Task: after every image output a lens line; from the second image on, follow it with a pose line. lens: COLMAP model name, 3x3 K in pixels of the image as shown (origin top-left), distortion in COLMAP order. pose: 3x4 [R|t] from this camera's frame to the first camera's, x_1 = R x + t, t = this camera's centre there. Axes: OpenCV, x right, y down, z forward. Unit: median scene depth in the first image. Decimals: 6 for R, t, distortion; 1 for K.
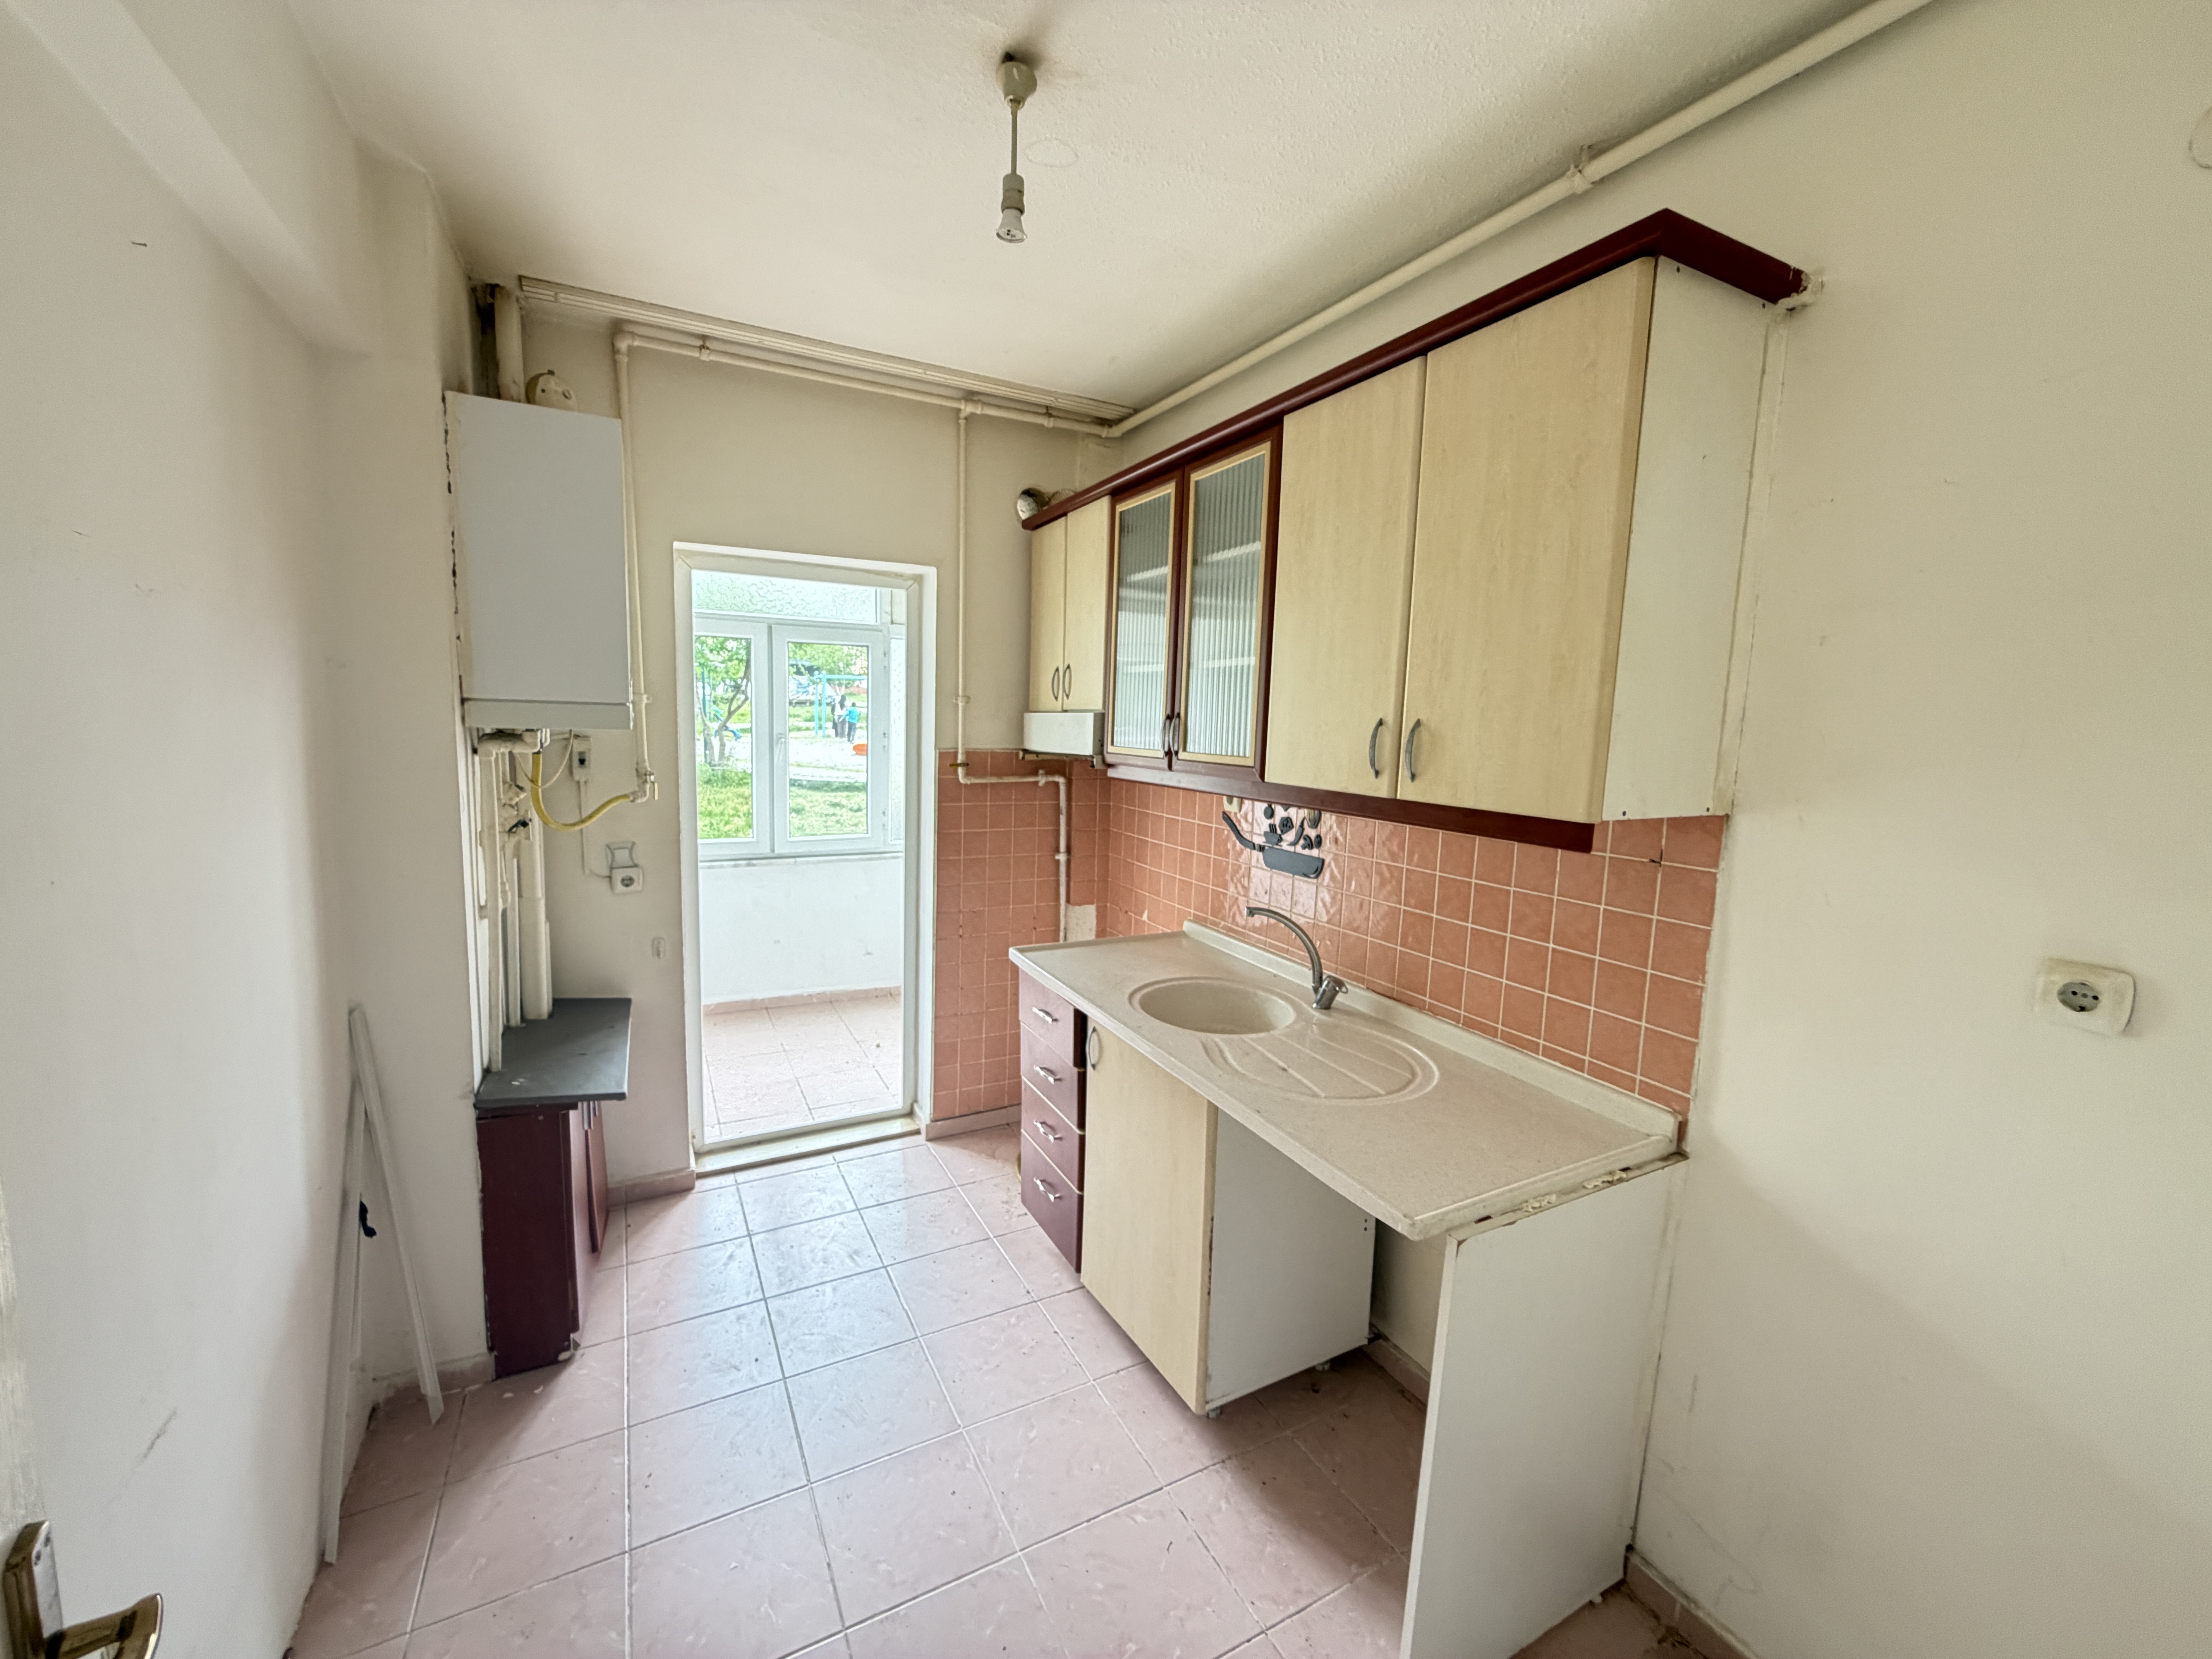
lens RADIAL K [[887.6, 0, 1102.4], [0, 887.6, 834.8], [0, 0, 1]] dist [0.001656, -0.000039]
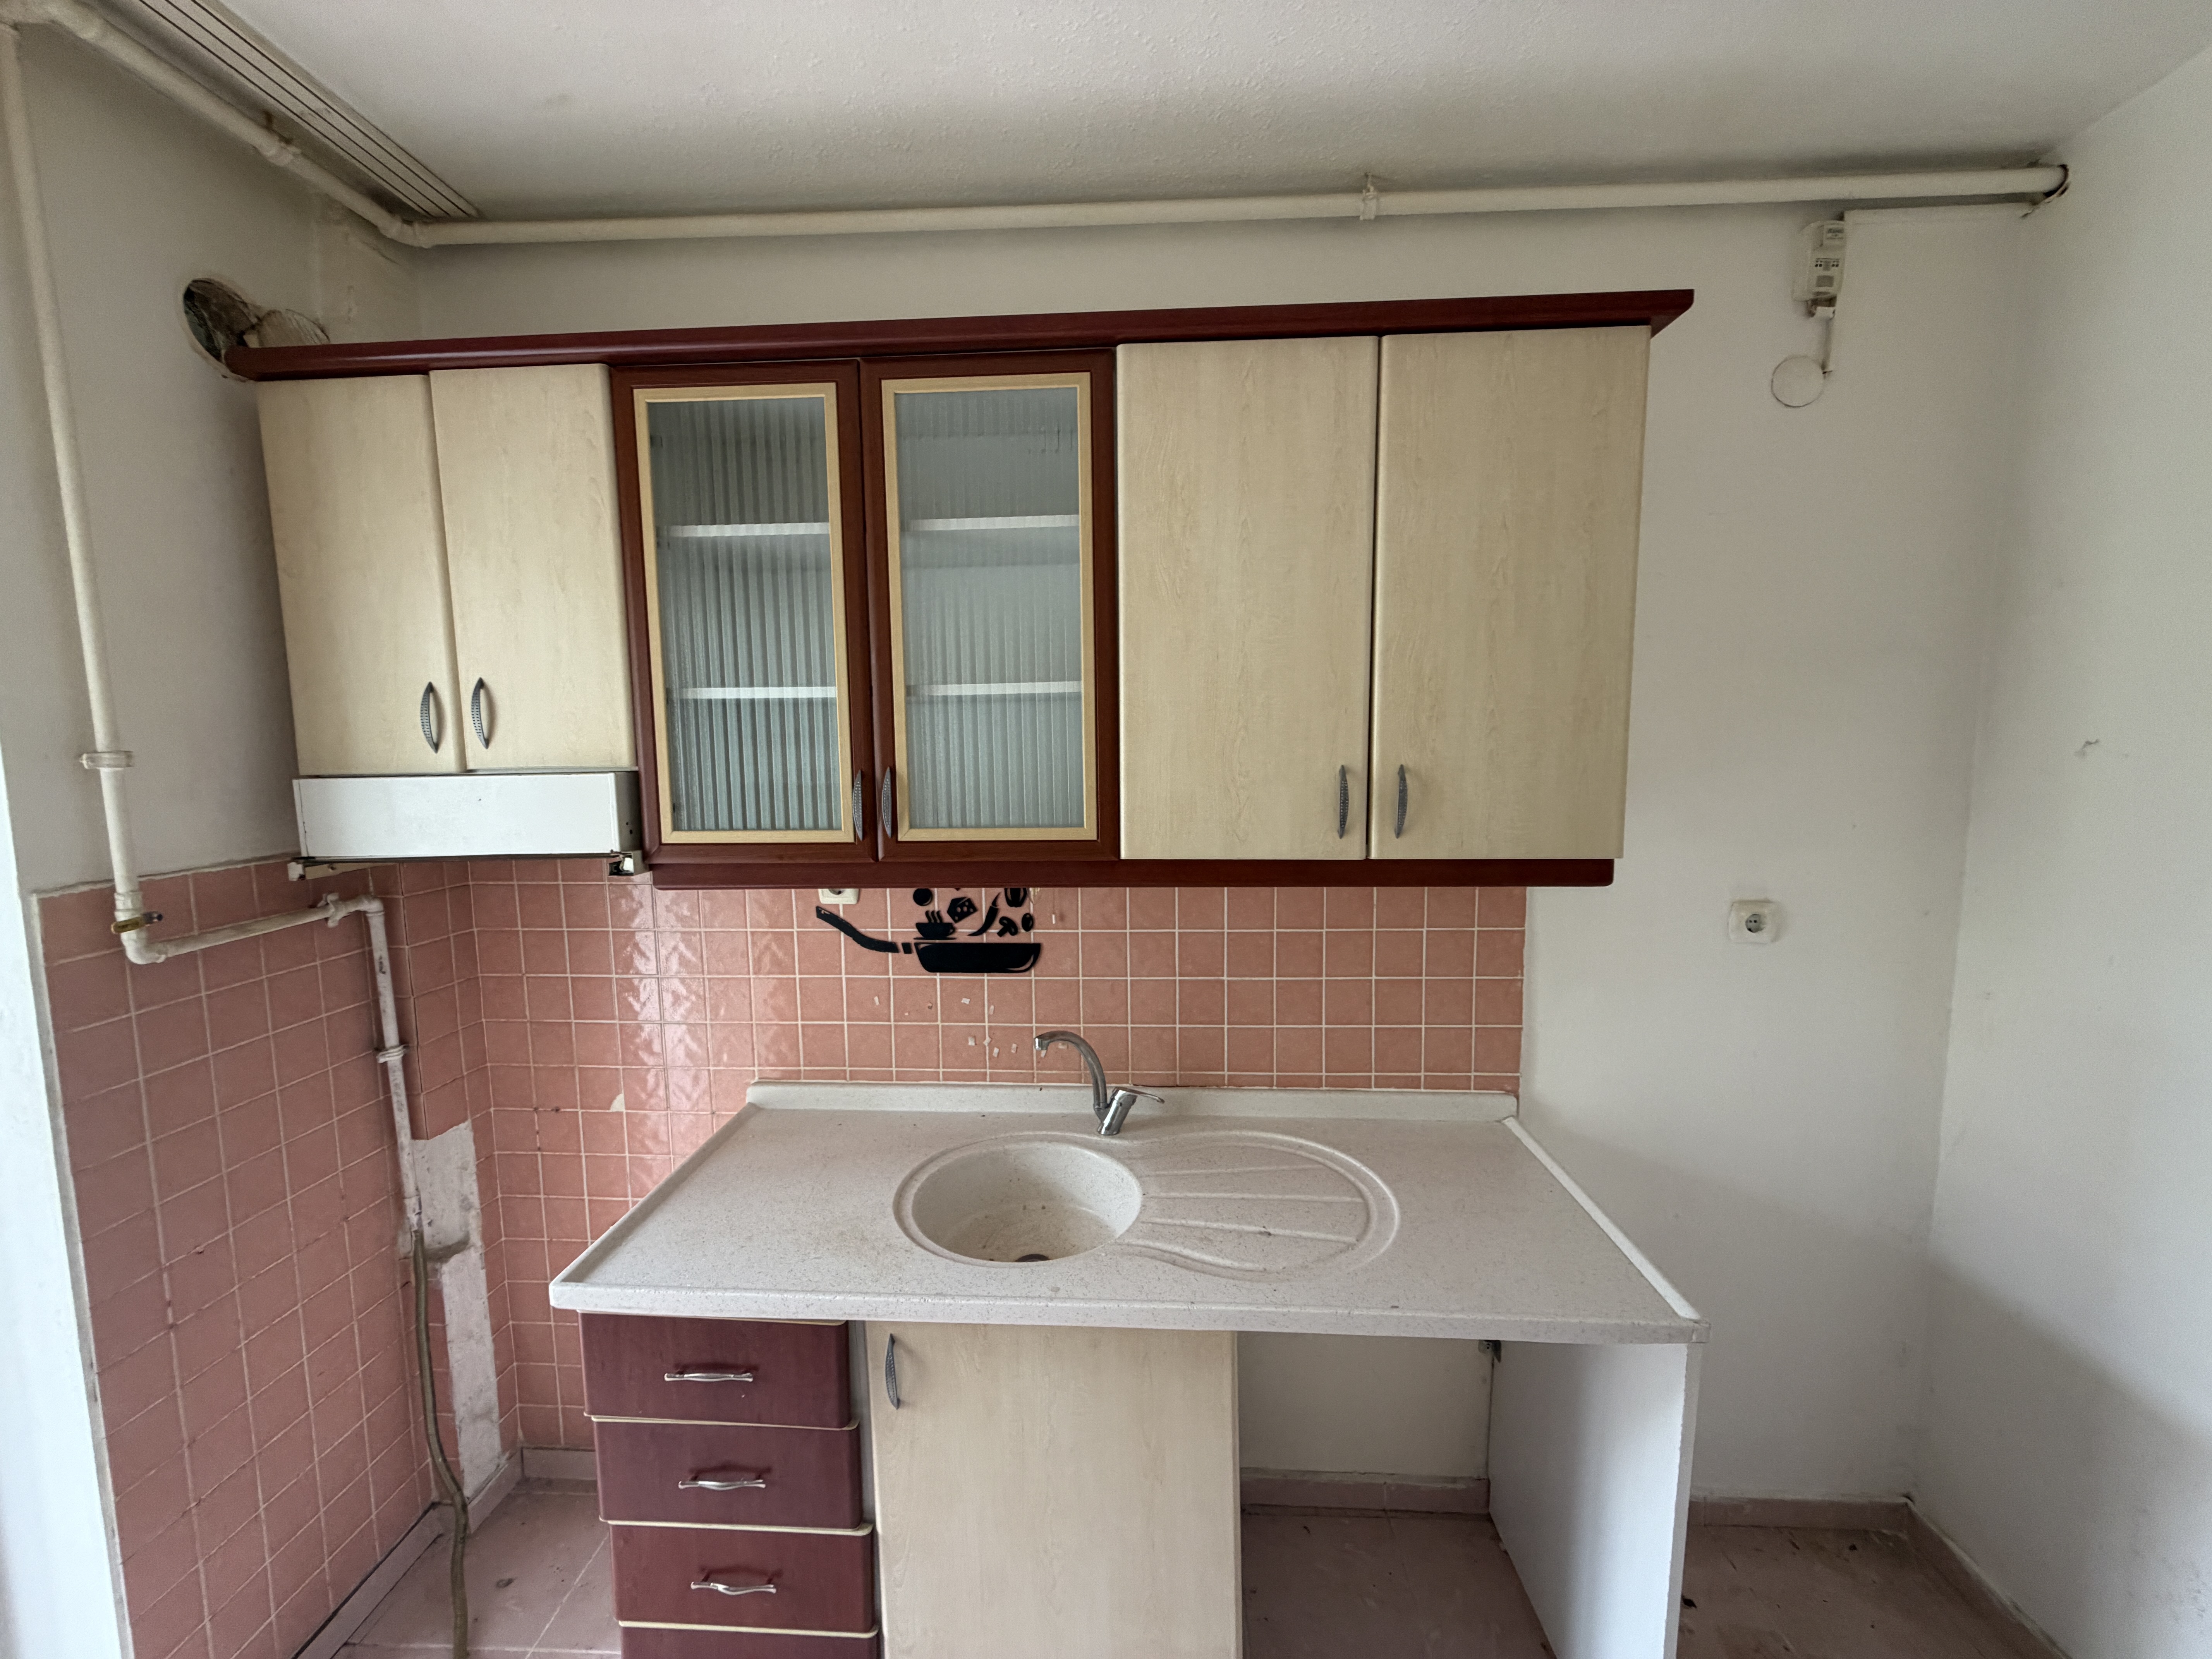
lens RADIAL K [[887.6, 0, 1102.4], [0, 887.6, 834.8], [0, 0, 1]] dist [0.001656, -0.000039]
pose [[0.506890, -0.132161, 0.851819, -0.359657], [0.139605, 0.987718, 0.070172, -0.110199], [-0.850631, 0.083348, 0.519114, 0.538709]]
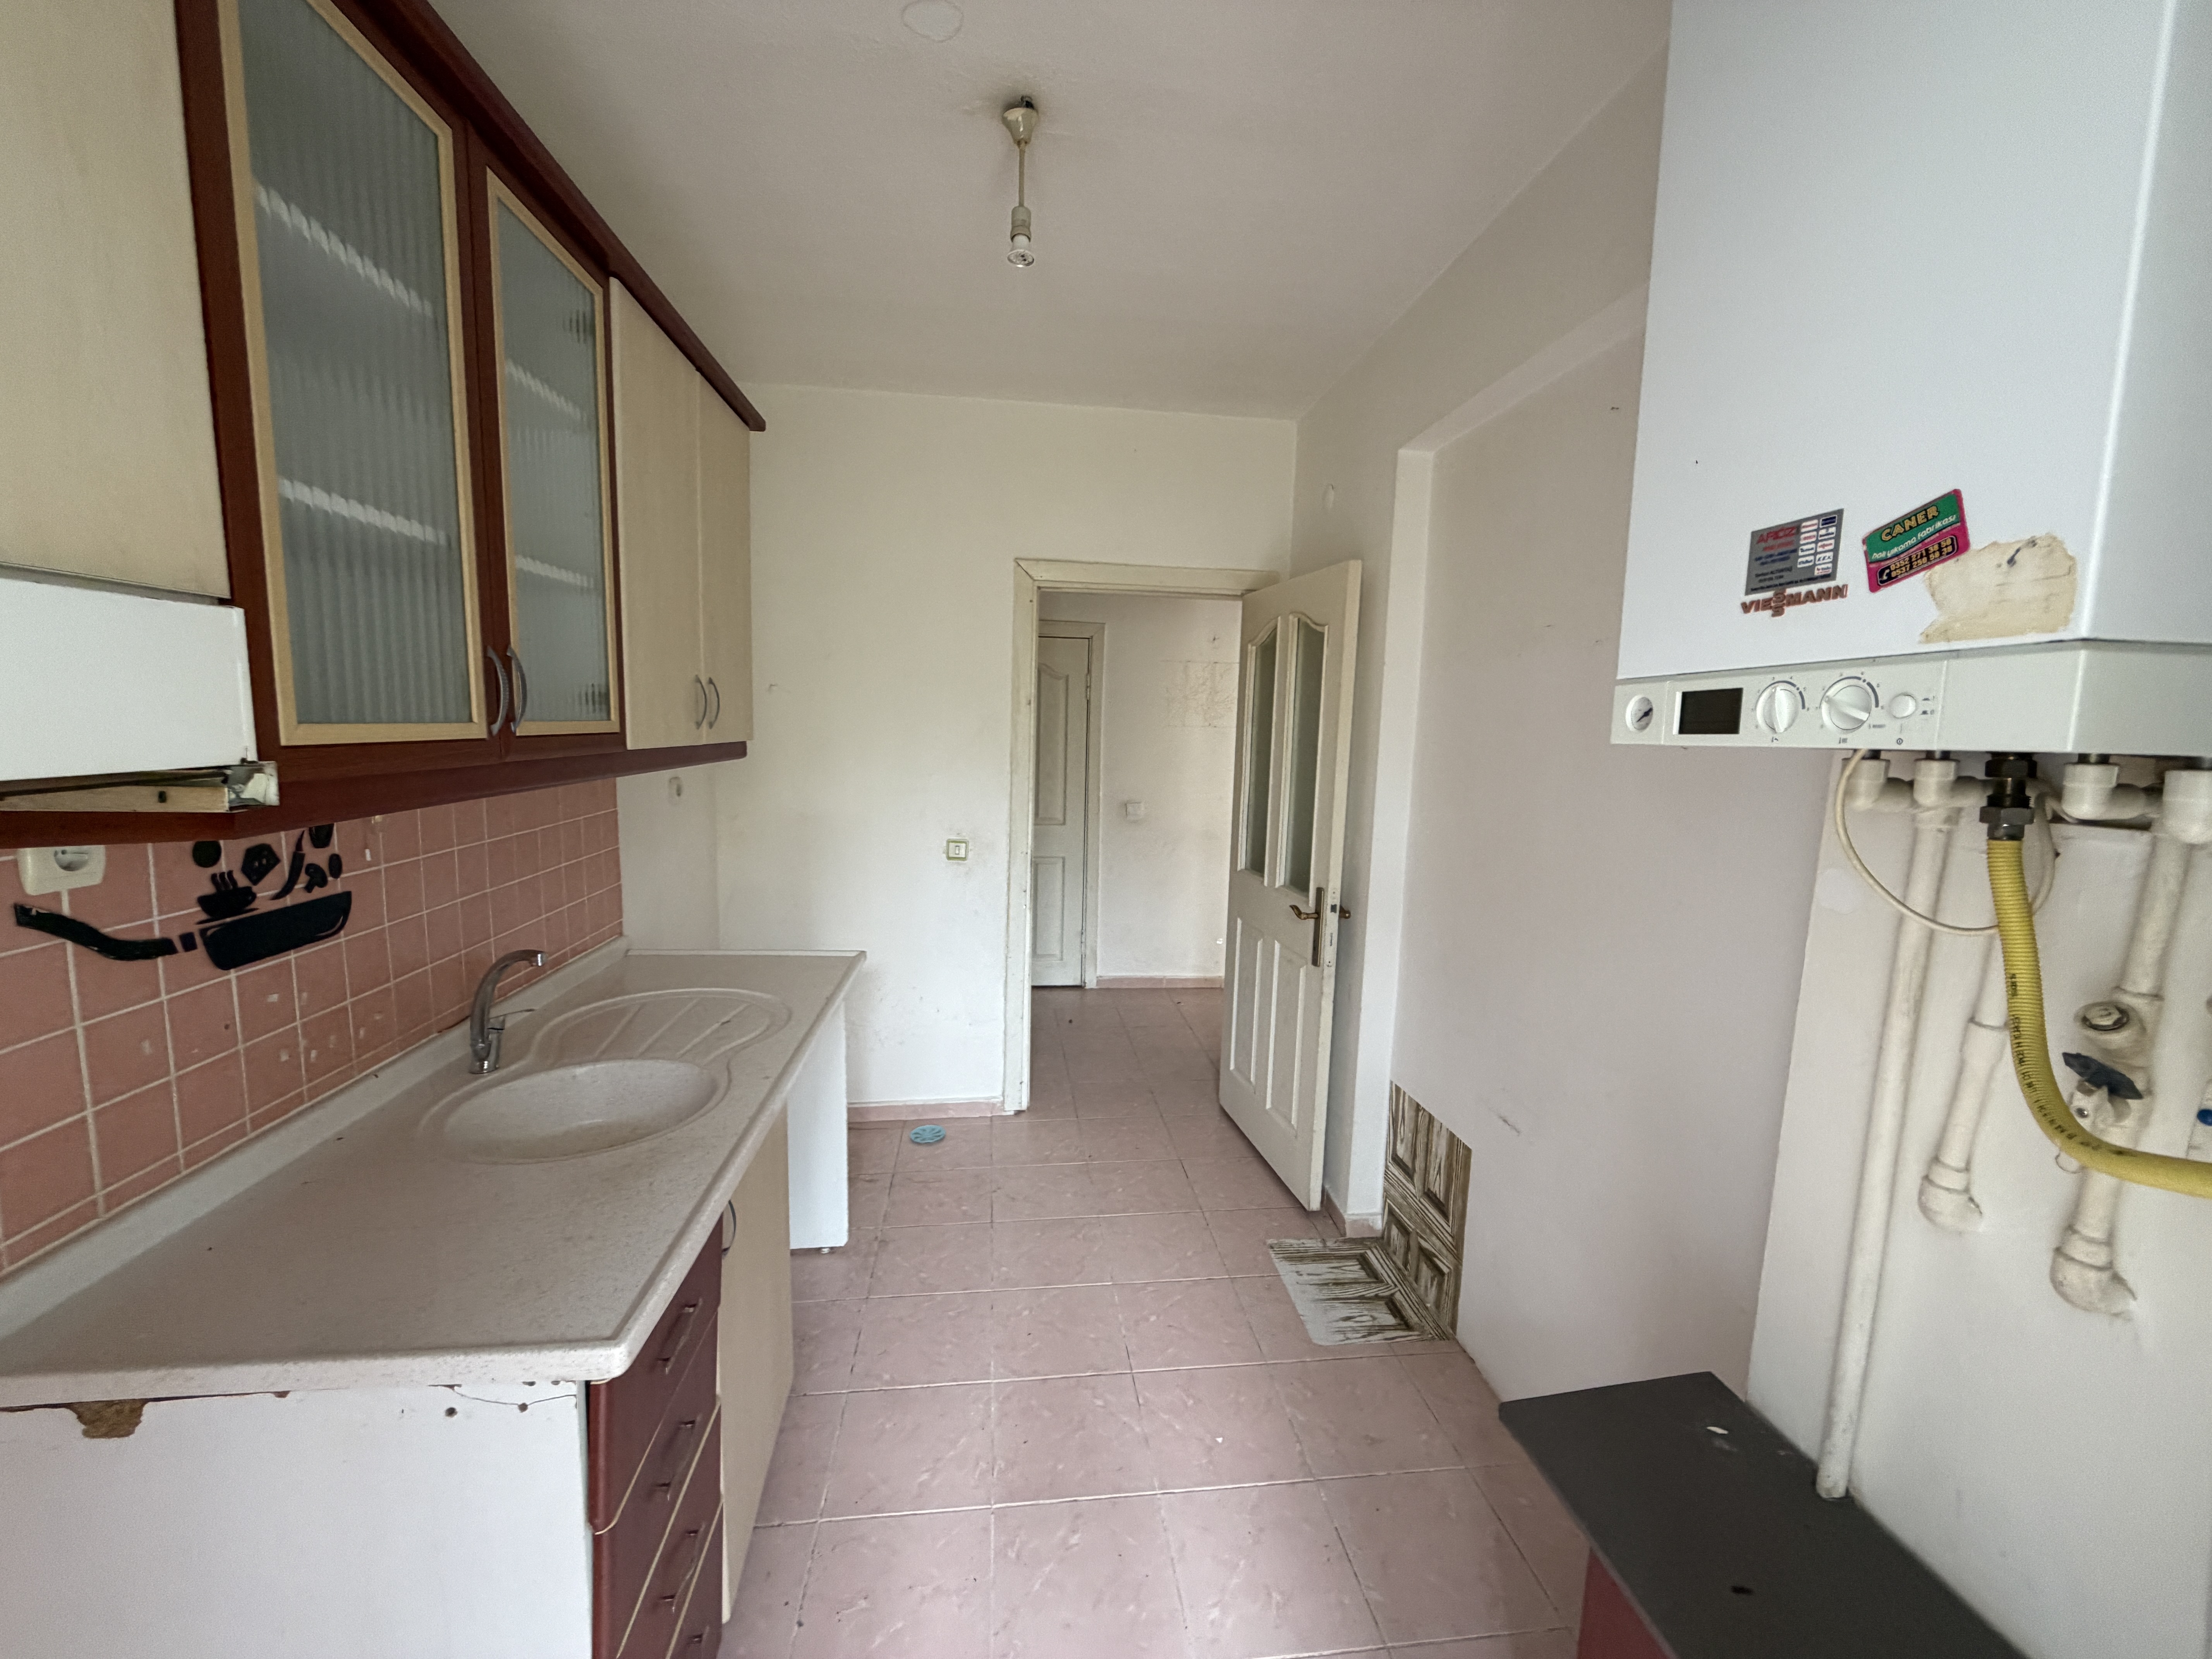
lens RADIAL K [[874.0, 0, 1106.0], [0, 874.0, 829.5], [0, 0, 1]] dist [-0.002245, -0.000205]
pose [[-0.934067, -0.098564, 0.343227, -0.407123], [-0.009259, 0.967516, 0.252641, -0.160430], [-0.356978, 0.232805, -0.904637, 1.313125]]
